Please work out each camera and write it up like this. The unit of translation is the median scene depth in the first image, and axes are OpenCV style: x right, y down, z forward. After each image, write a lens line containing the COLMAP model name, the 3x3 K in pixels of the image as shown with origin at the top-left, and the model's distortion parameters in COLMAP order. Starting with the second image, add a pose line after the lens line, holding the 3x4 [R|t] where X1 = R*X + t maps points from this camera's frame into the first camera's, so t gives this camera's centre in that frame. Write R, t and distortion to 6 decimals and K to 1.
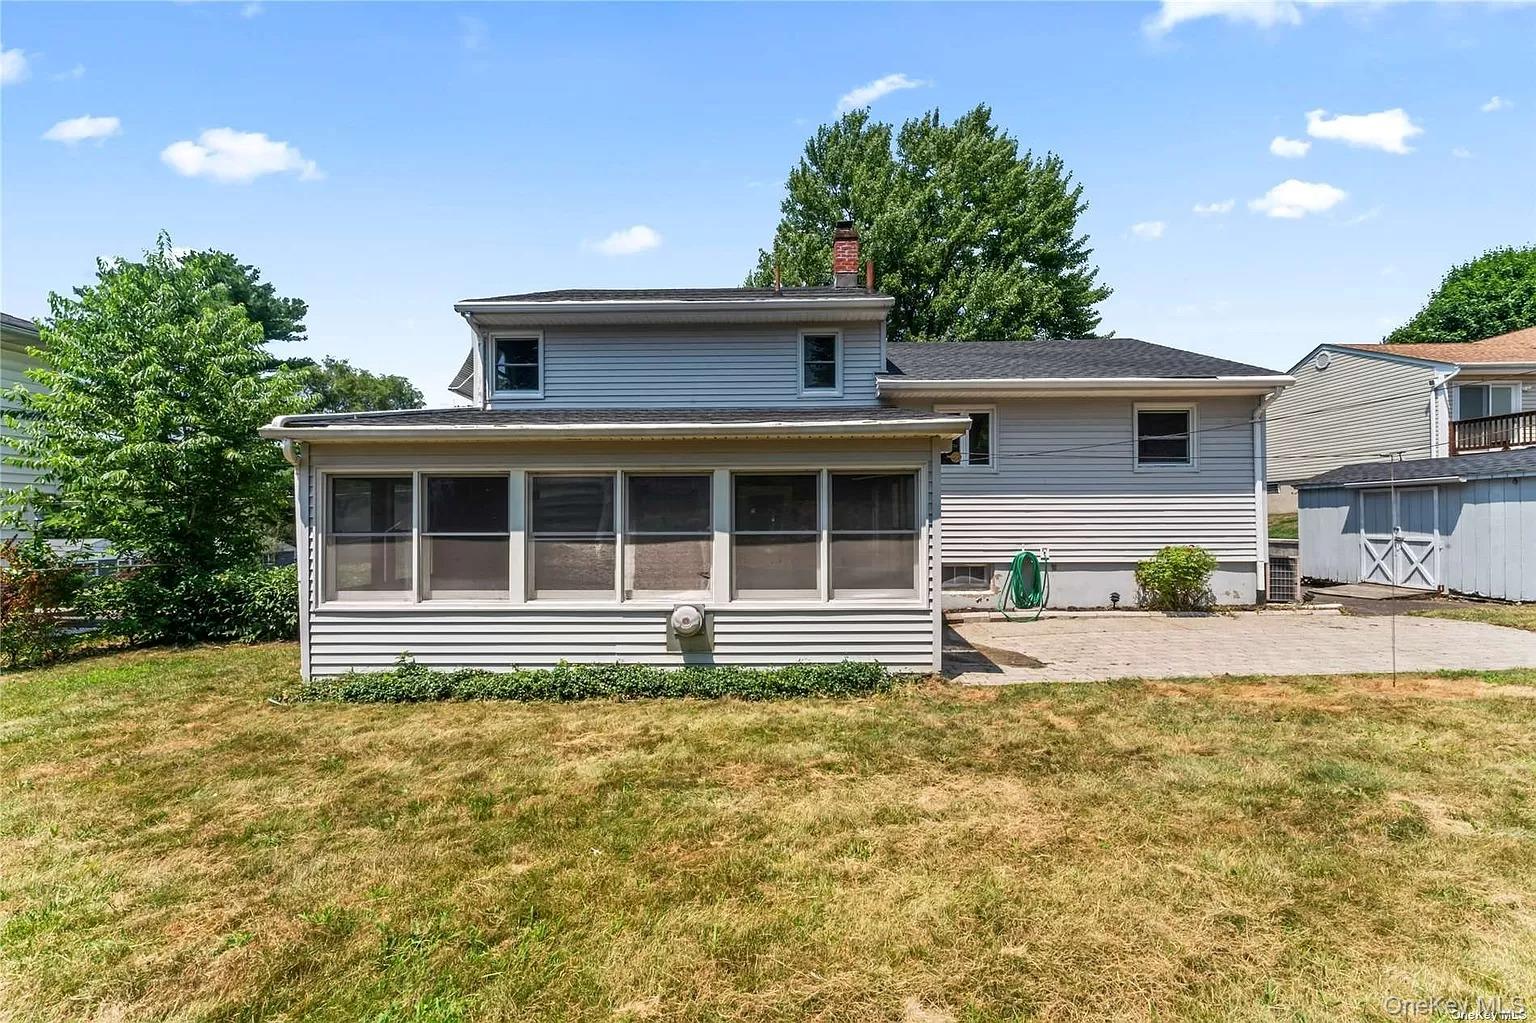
lens RADIAL K [[617.6, 0, 771.8], [0, 617.6, 523.5], [0, 0, 1]] dist [-0.000975, -0.000076]
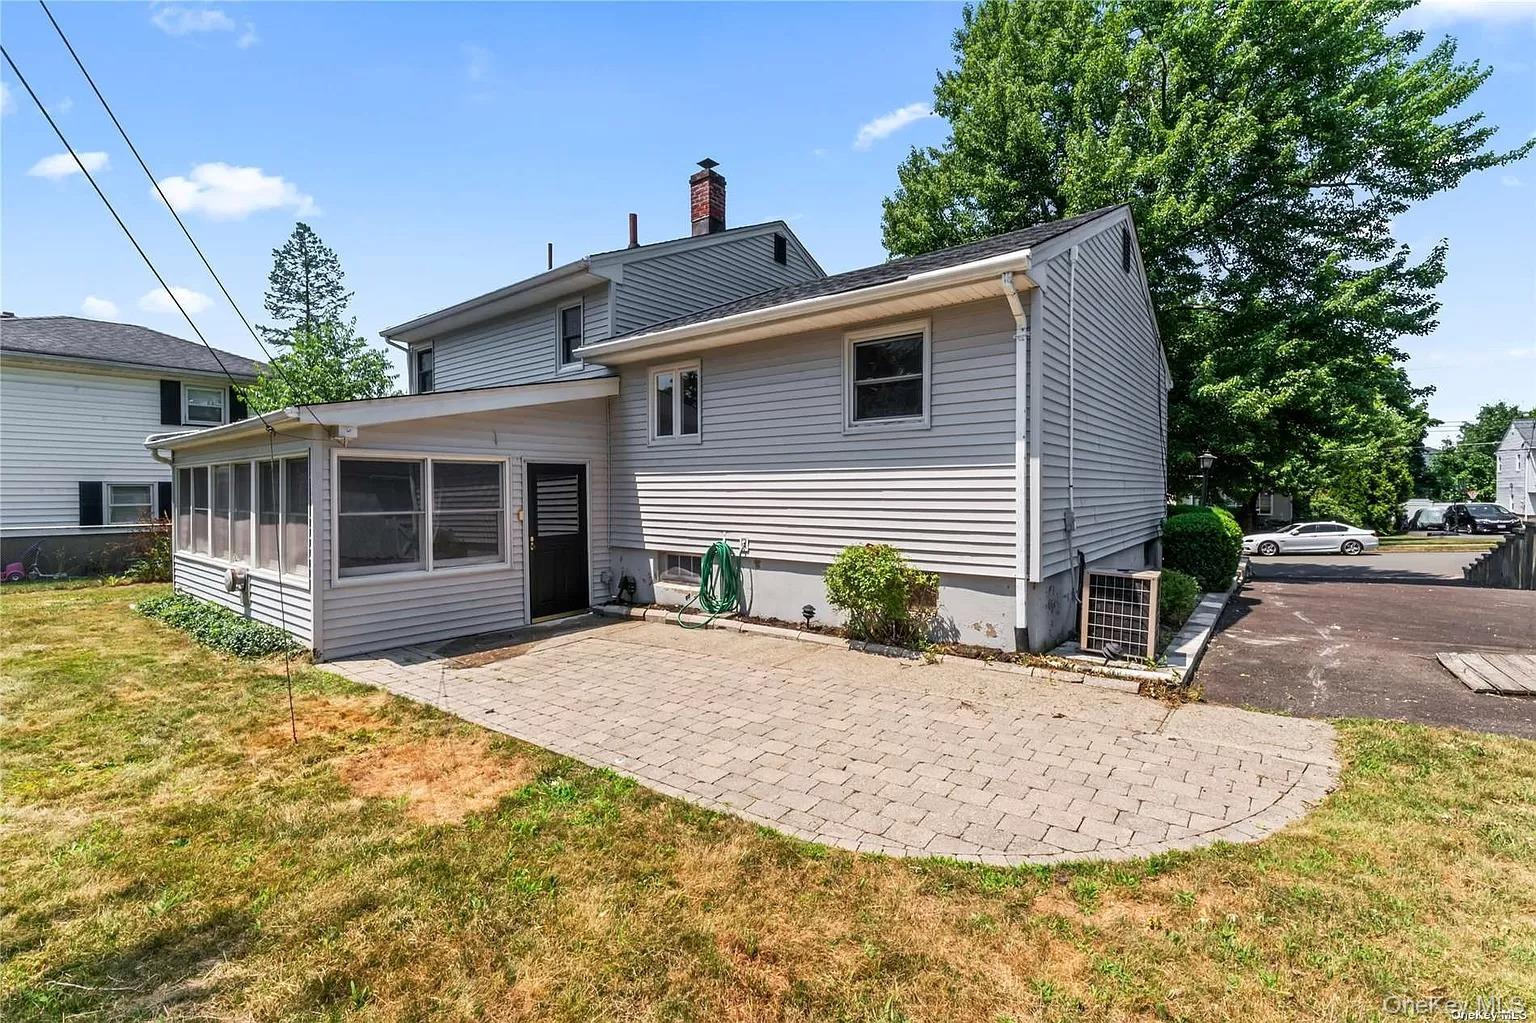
lens RADIAL K [[625.4, 0, 771.2], [0, 625.4, 501.2], [0, 0, 1]] dist [-0.000901, -0.000033]
pose [[0.811275, 0.010038, -0.584579, 0.927761], [-0.008900, 0.999949, 0.004818, -0.010716], [0.584597, 0.001294, 0.811323, 0.383728]]
